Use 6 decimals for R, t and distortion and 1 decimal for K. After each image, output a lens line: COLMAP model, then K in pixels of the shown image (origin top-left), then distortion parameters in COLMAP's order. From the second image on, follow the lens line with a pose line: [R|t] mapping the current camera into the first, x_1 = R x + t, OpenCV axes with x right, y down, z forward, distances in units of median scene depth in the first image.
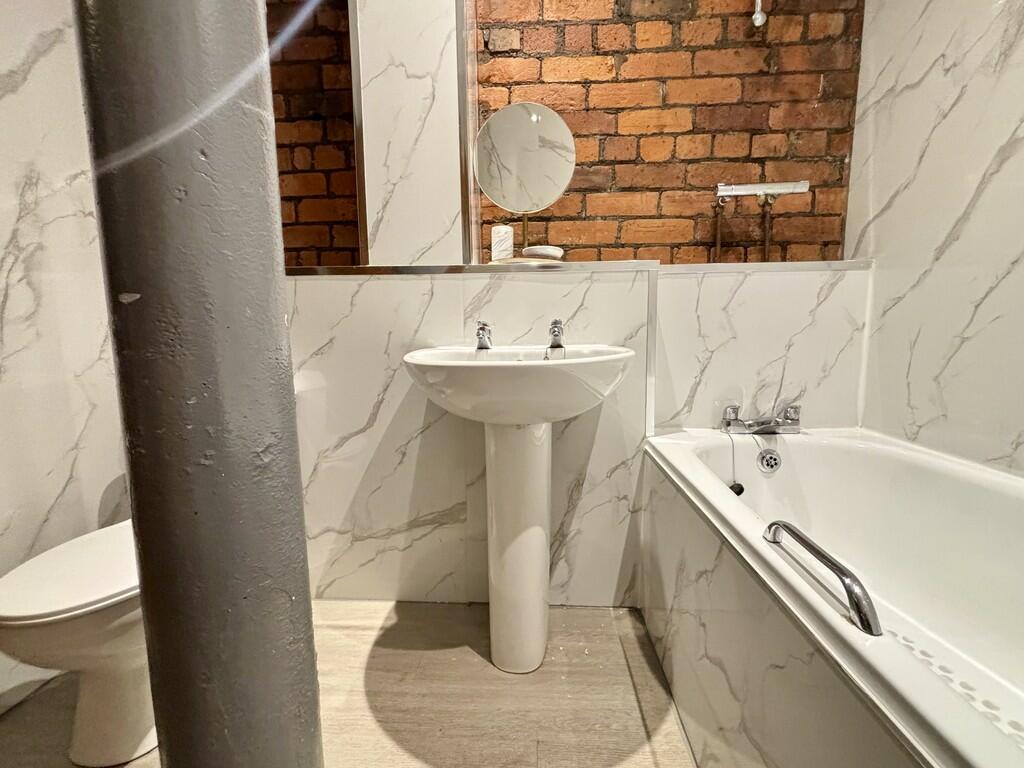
lens RADIAL K [[415.5, 0, 511.9], [0, 415.5, 373.7], [0, 0, 1]] dist [0.000987, 0.000049]
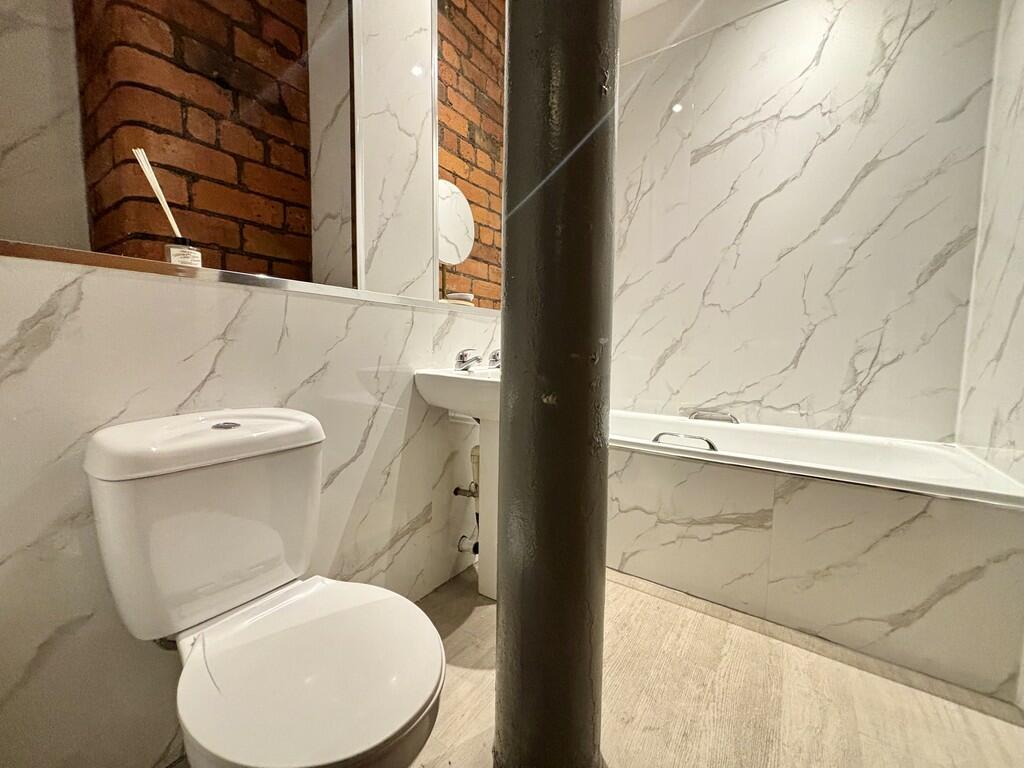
lens RADIAL K [[415.5, 0, 508.5], [0, 415.5, 388.4], [0, 0, 1]] dist [0.000987, 0.000049]
pose [[0.528890, -0.061221, 0.846479, -0.931533], [0.086102, 0.996119, 0.018246, -0.012856], [-0.844311, 0.063234, 0.532109, 0.173545]]
